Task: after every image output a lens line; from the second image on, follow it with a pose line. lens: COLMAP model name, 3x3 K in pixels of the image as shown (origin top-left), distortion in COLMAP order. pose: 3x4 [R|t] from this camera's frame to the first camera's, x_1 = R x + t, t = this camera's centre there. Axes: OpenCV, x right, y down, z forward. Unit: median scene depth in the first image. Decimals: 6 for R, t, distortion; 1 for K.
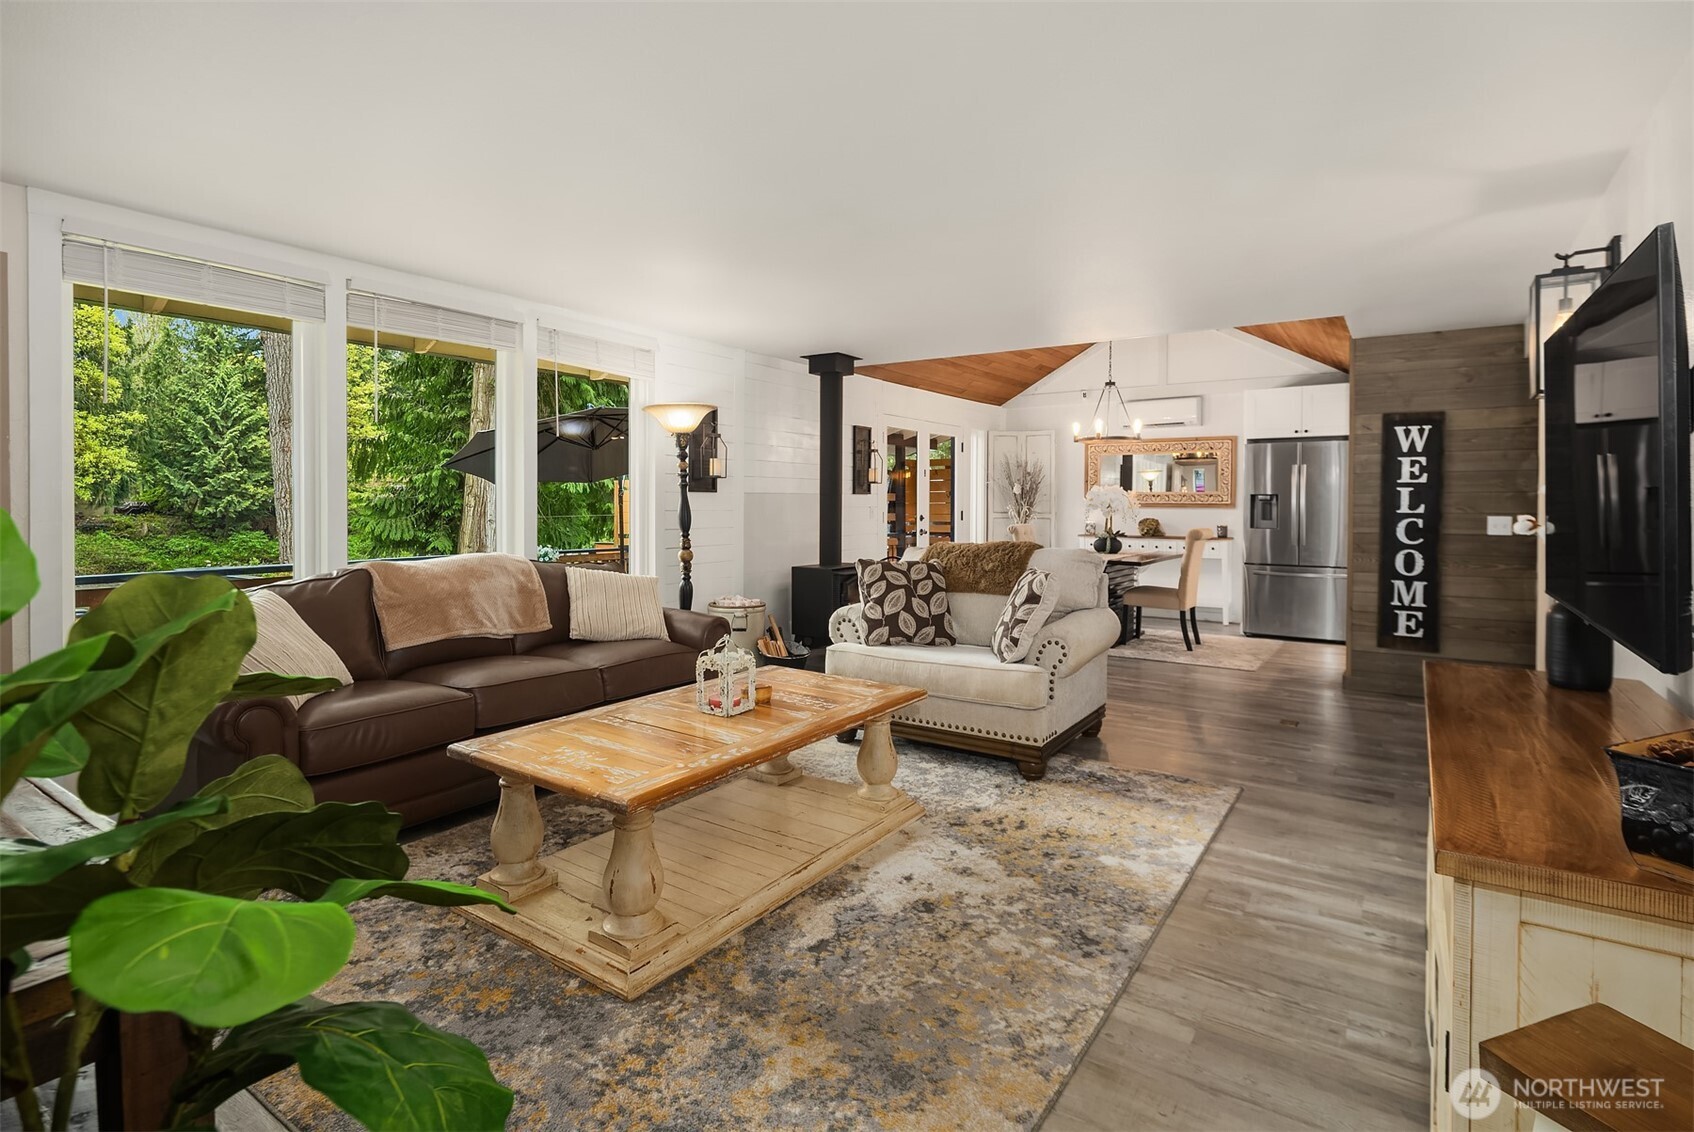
lens RADIAL K [[826.9, 0, 846.0], [0, 826.9, 512.6], [0, 0, 1]] dist [0.009896, -0.000996]
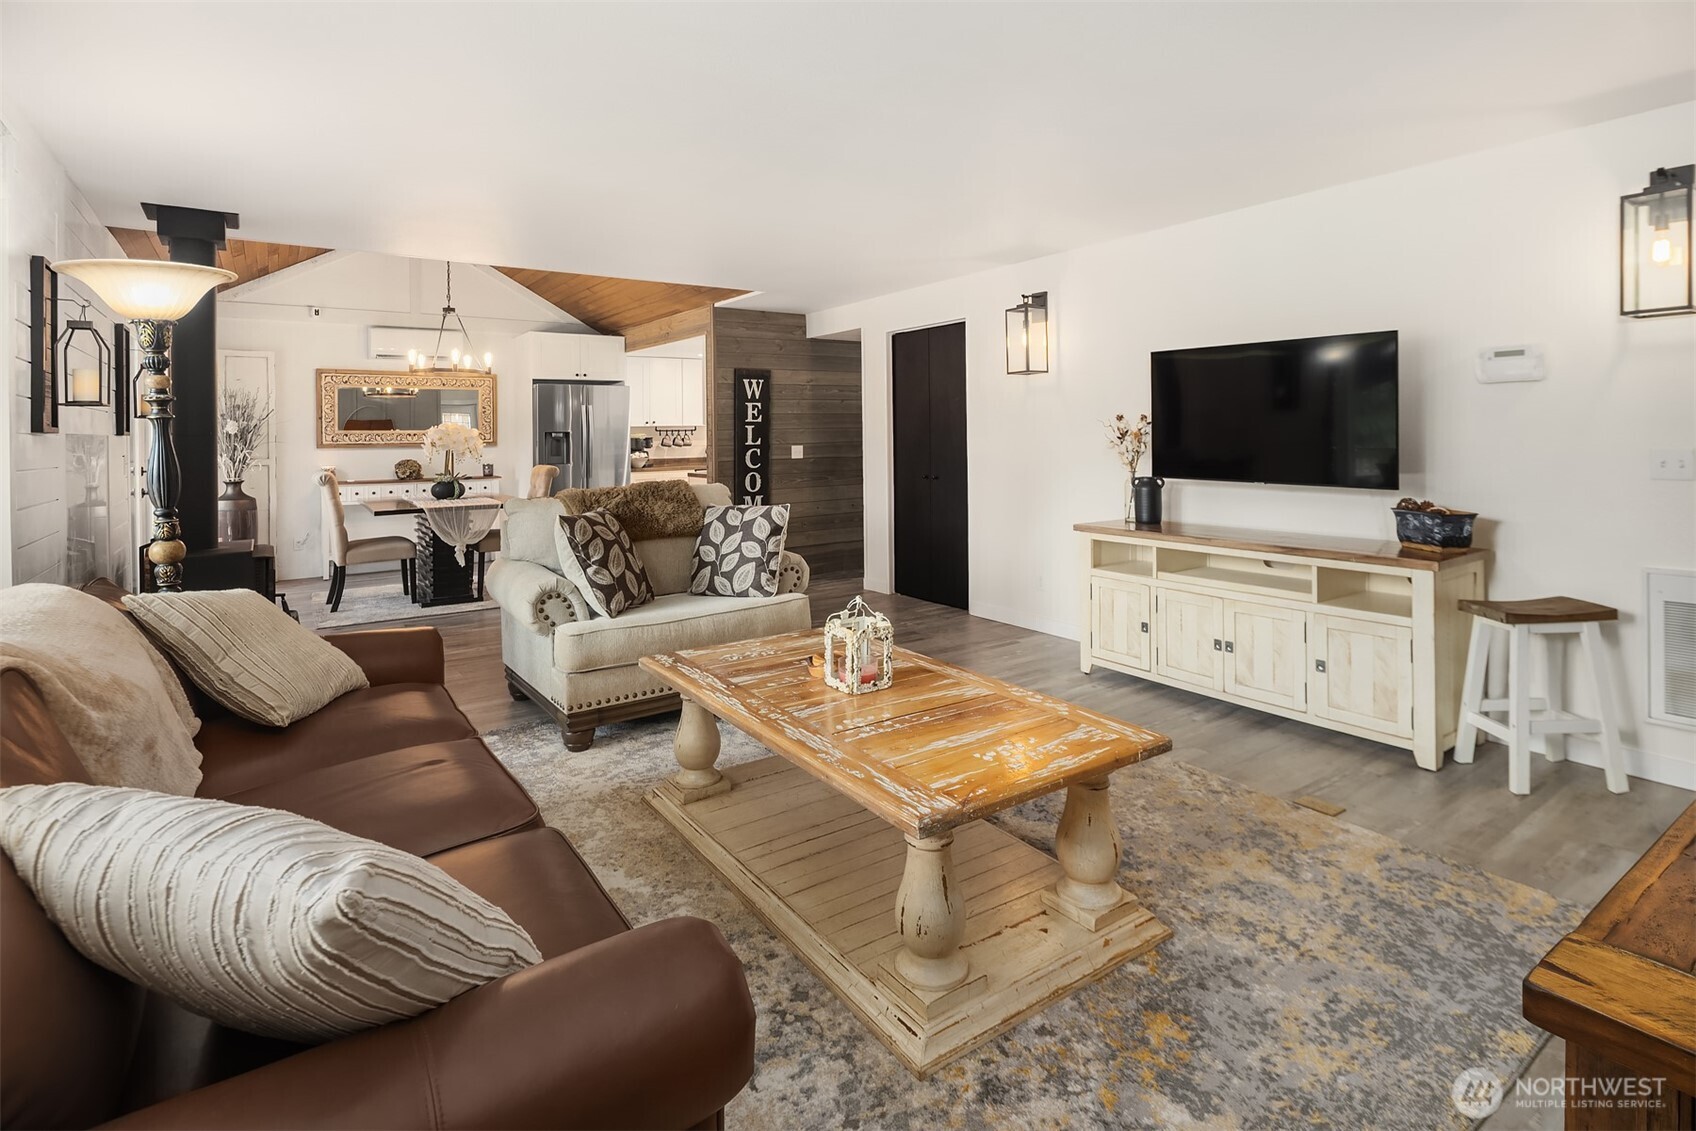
lens RADIAL K [[827.9, 0, 853.6], [0, 827.9, 448.9], [0, 0, 1]] dist [0.009896, -0.000996]
pose [[0.361579, -0.024669, 0.932015, -0.626052], [0.027536, 0.999496, 0.015772, -0.011624], [-0.931935, 0.019961, 0.362076, 0.465023]]
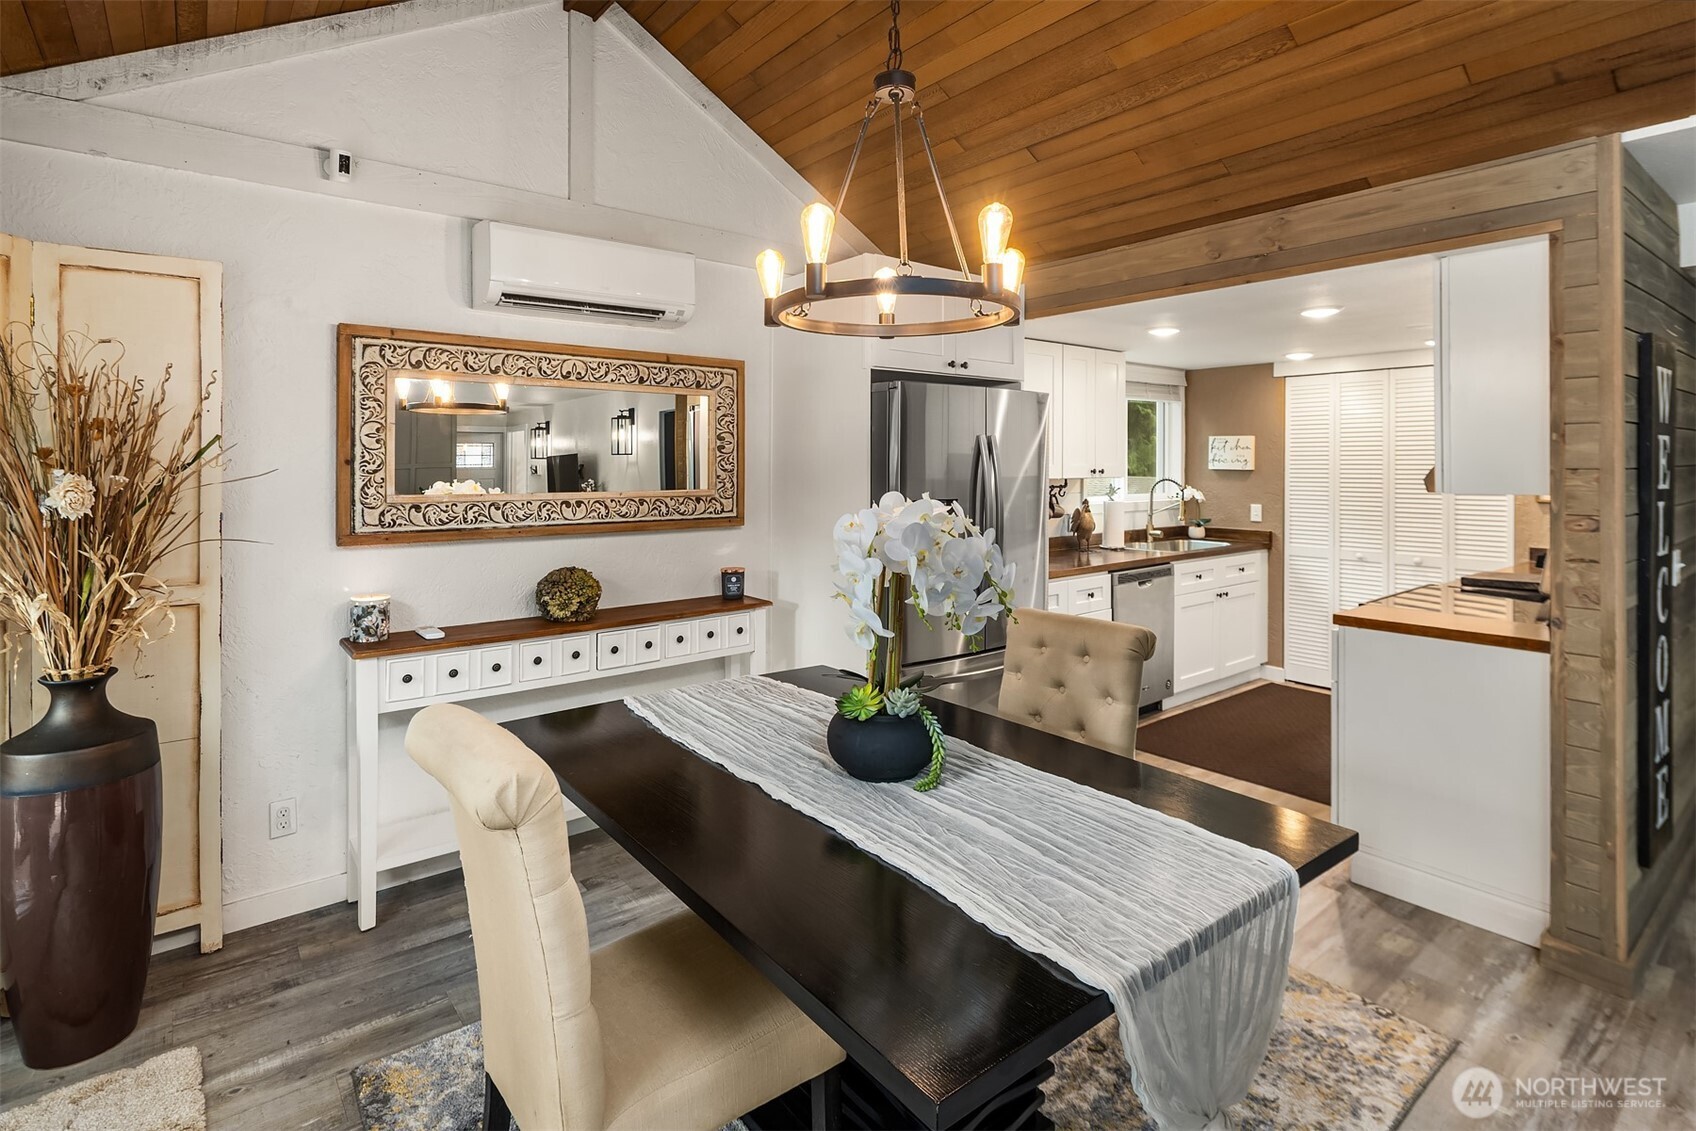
lens RADIAL K [[827.9, 0, 847.6], [0, 827.9, 481.1], [0, 0, 1]] dist [0.009896, -0.000996]
pose [[0.308992, -0.022689, 0.950794, 0.115235], [0.017732, 0.999679, 0.018093, -0.069675], [-0.950899, 0.011269, 0.309295, 1.585452]]
